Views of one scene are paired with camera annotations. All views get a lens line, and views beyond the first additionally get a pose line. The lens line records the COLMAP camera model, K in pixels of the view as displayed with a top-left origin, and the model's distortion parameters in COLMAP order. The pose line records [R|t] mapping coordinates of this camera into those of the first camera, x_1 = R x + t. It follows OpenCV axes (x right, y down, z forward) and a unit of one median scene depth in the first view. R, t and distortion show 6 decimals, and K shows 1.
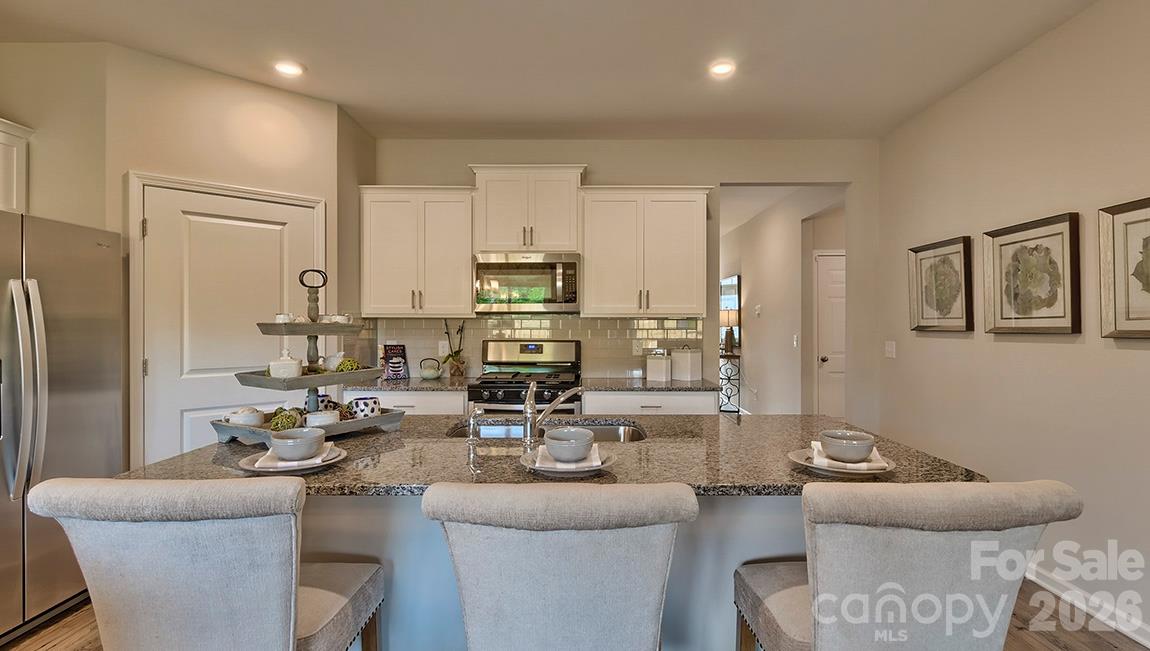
lens RADIAL K [[569.0, 0, 575.2], [0, 569.0, 323.8], [0, 0, 1]] dist [0.001975, -0.002216]
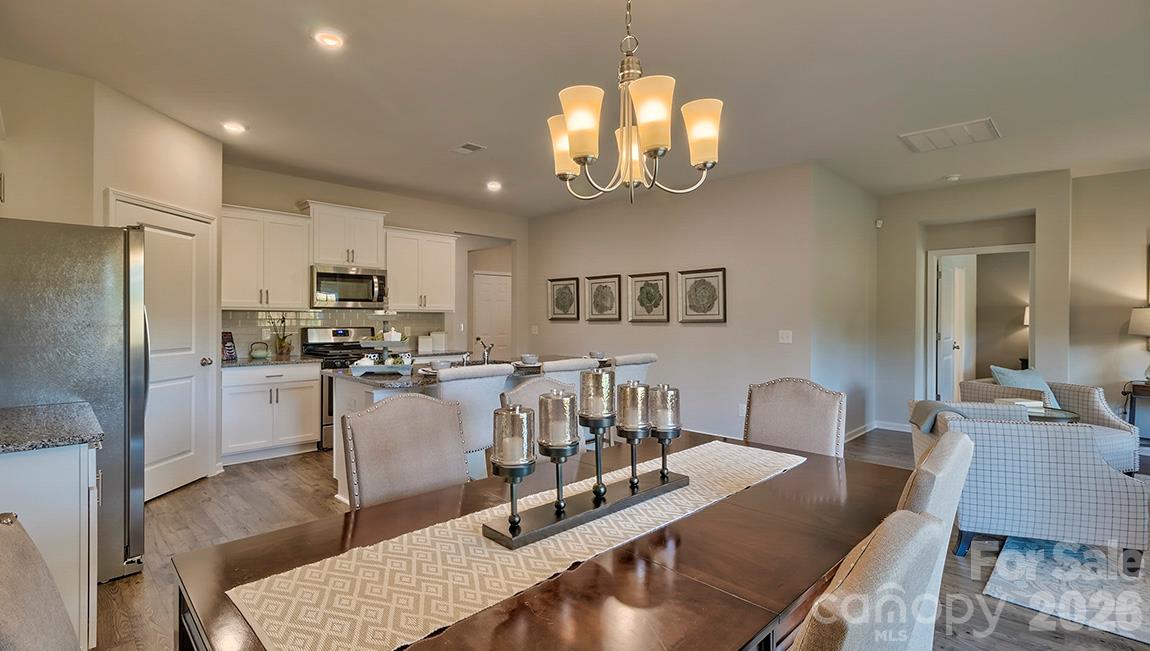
lens RADIAL K [[538.2, 0, 578.1], [0, 538.2, 323.0], [0, 0, 1]] dist [0.004783, 0.001247]
pose [[0.697205, -0.003703, 0.716863, -0.680681], [-0.004608, 0.999943, 0.009647, 0.003207], [-0.716857, -0.010029, 0.697148, -0.391699]]
